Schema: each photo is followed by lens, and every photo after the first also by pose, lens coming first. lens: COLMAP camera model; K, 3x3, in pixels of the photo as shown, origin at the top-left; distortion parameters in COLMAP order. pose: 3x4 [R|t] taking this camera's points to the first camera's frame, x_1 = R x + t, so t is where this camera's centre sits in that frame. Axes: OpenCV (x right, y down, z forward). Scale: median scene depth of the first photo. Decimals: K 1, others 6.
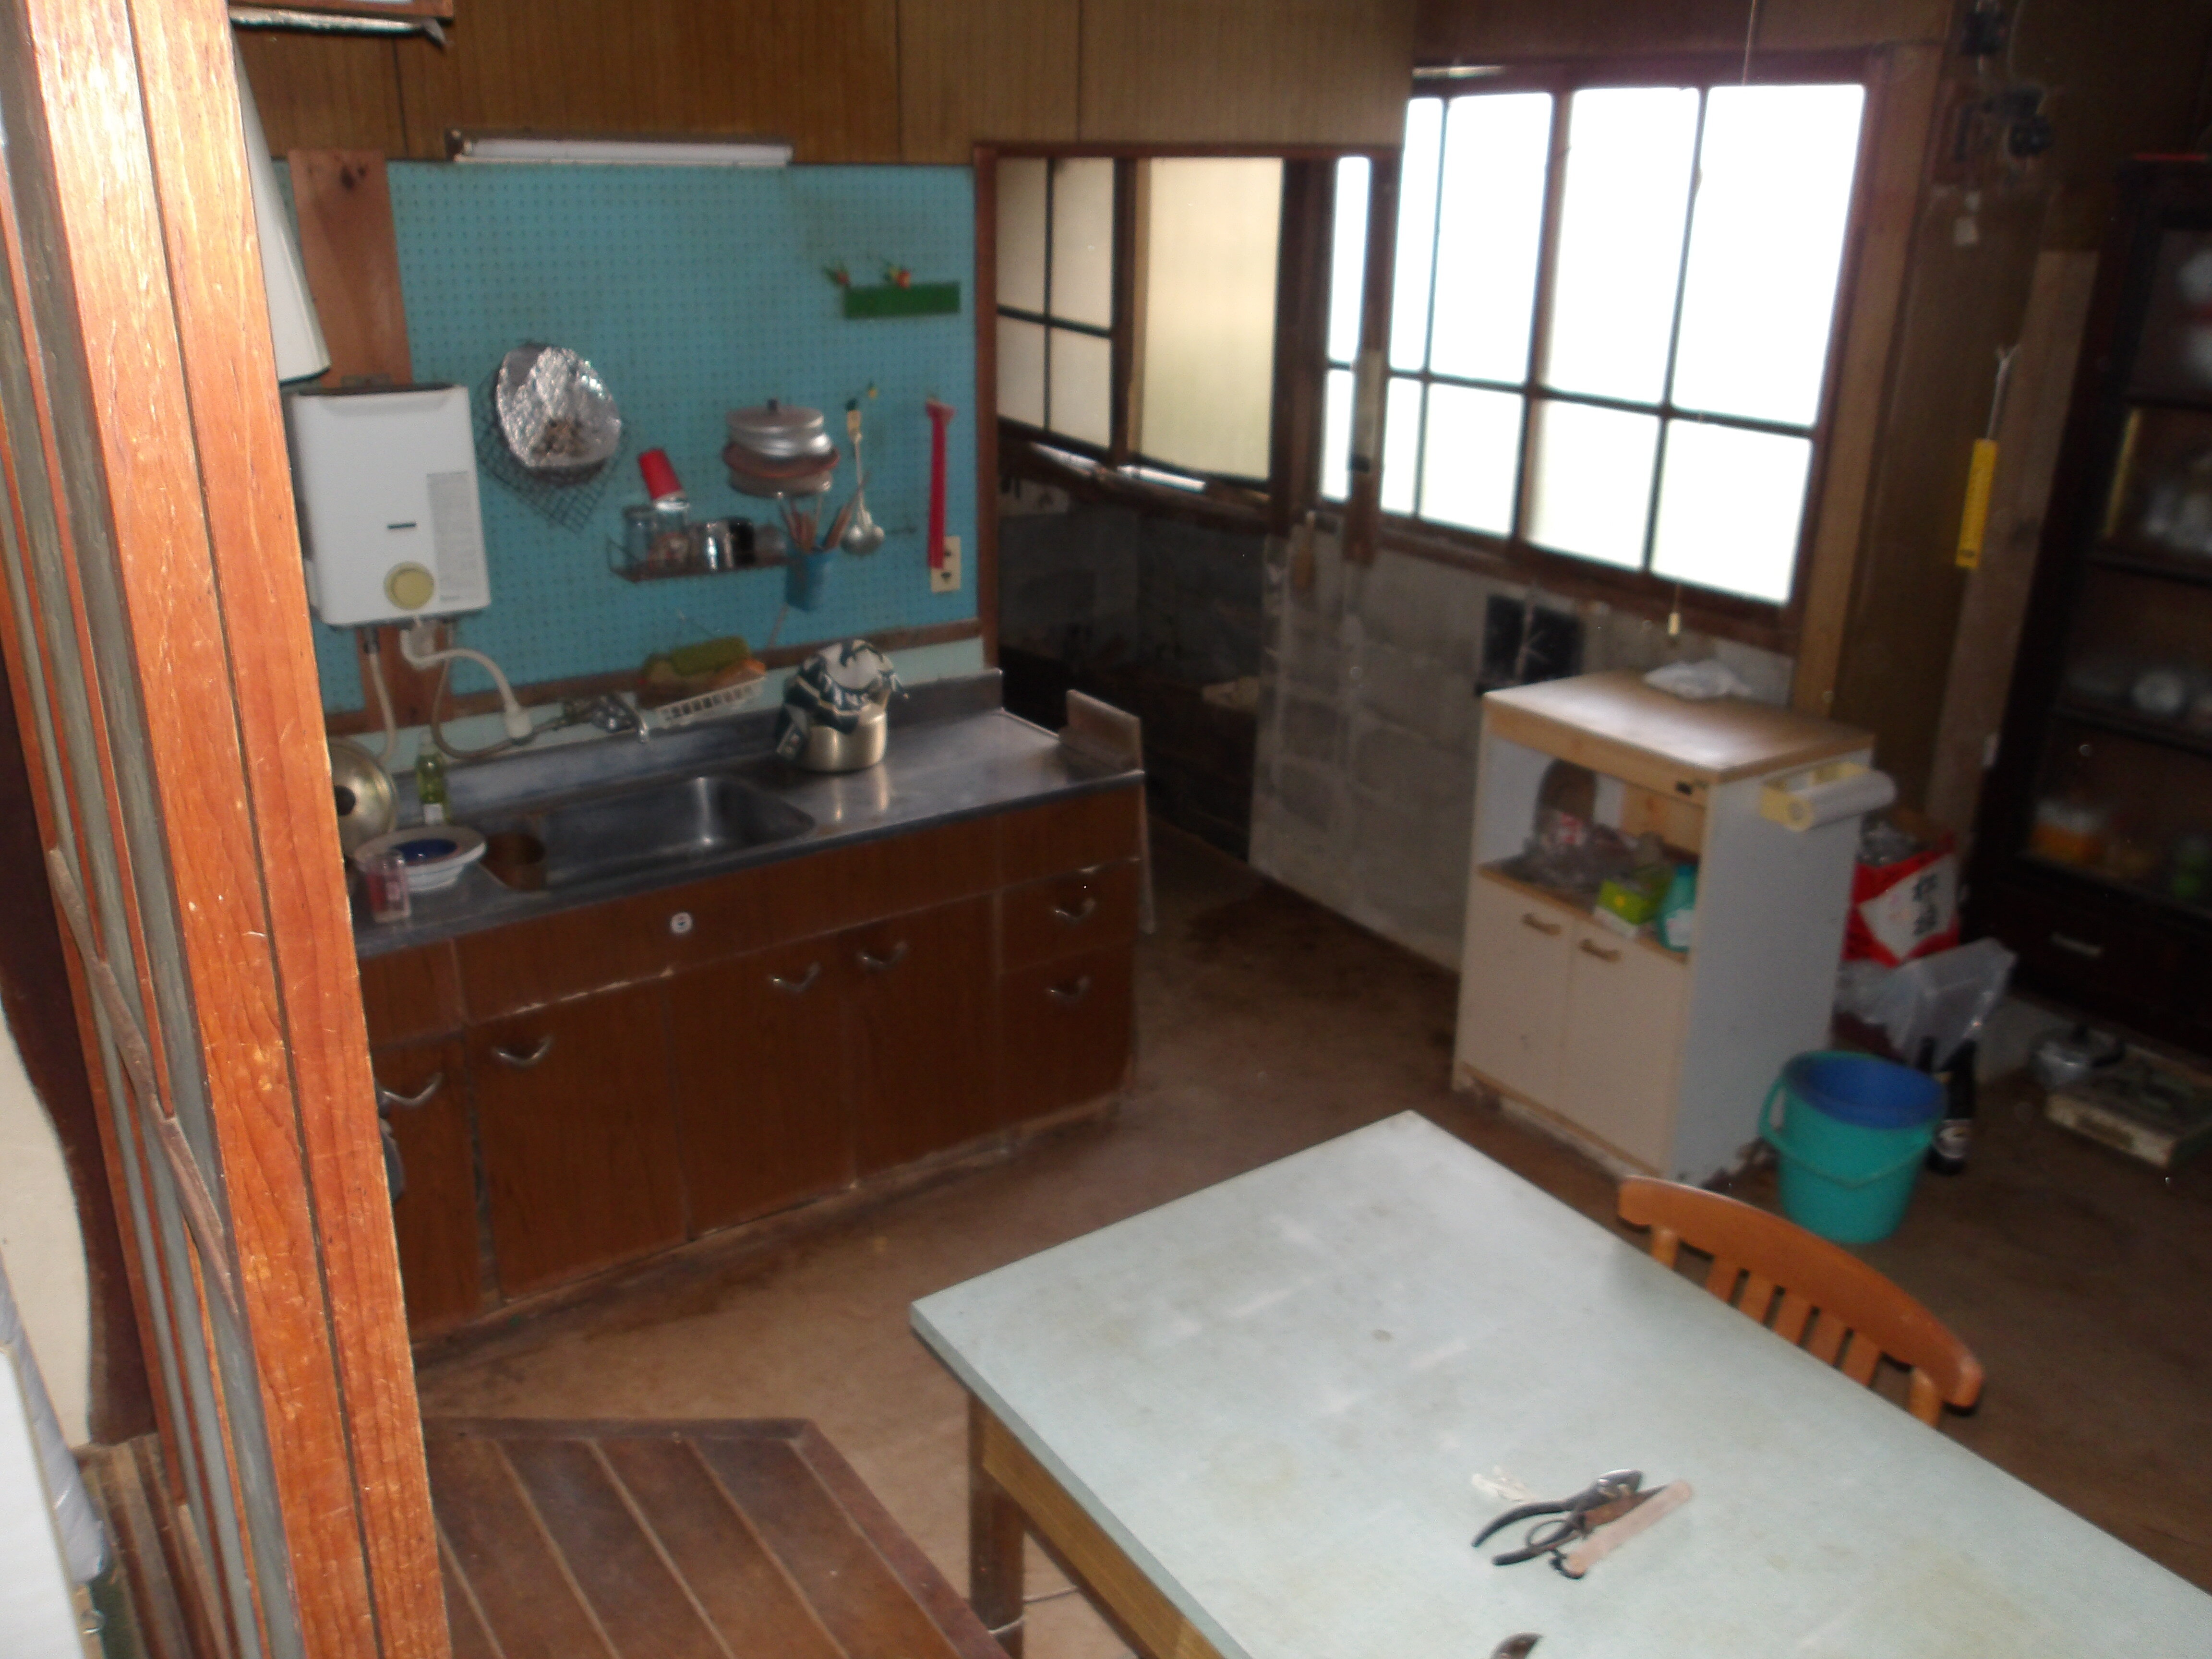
lens RADIAL K [[1823.8, 0, 1102.7], [0, 1823.8, 812.7], [0, 0, 1]] dist [0.001204, 0.008993]
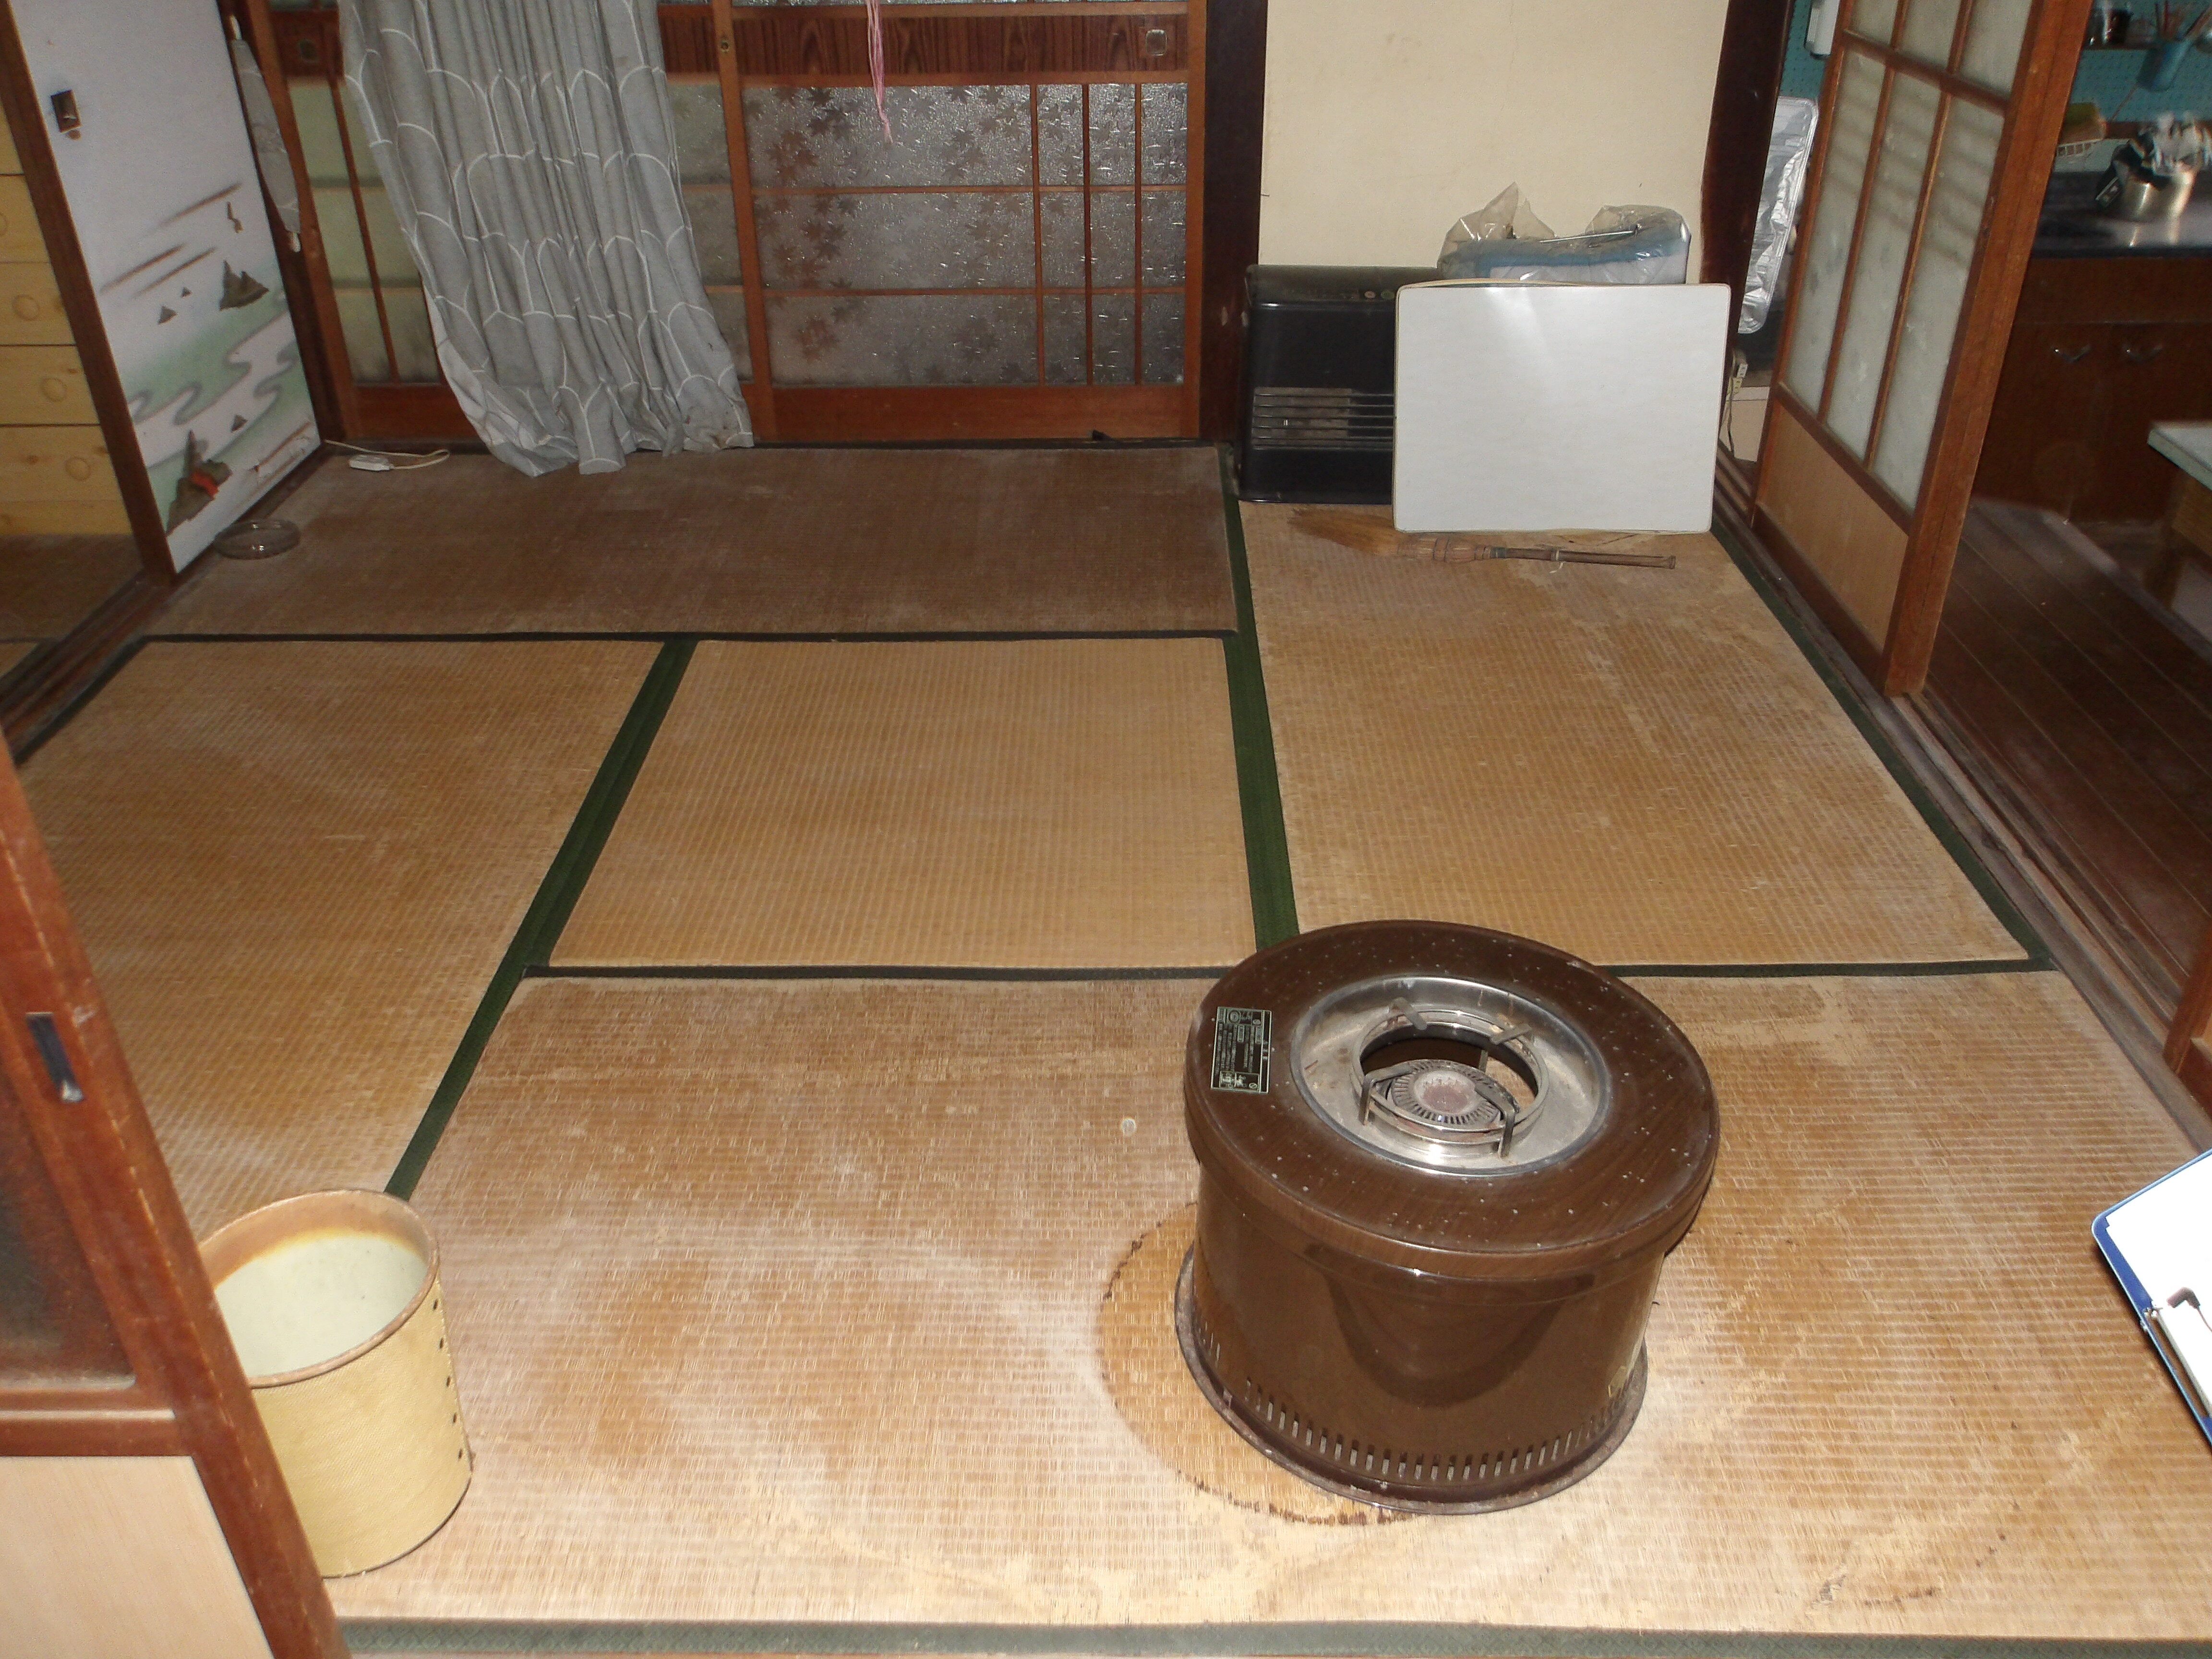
lens RADIAL K [[1823.8, 0, 1119.3], [0, 1823.8, 836.6], [0, 0, 1]] dist [0.001204, 0.008993]
pose [[0.822472, 0.271249, -0.499963, 0.033621], [-0.176950, 0.957371, 0.228317, 0.242480], [0.540581, -0.099316, 0.835409, -0.587609]]
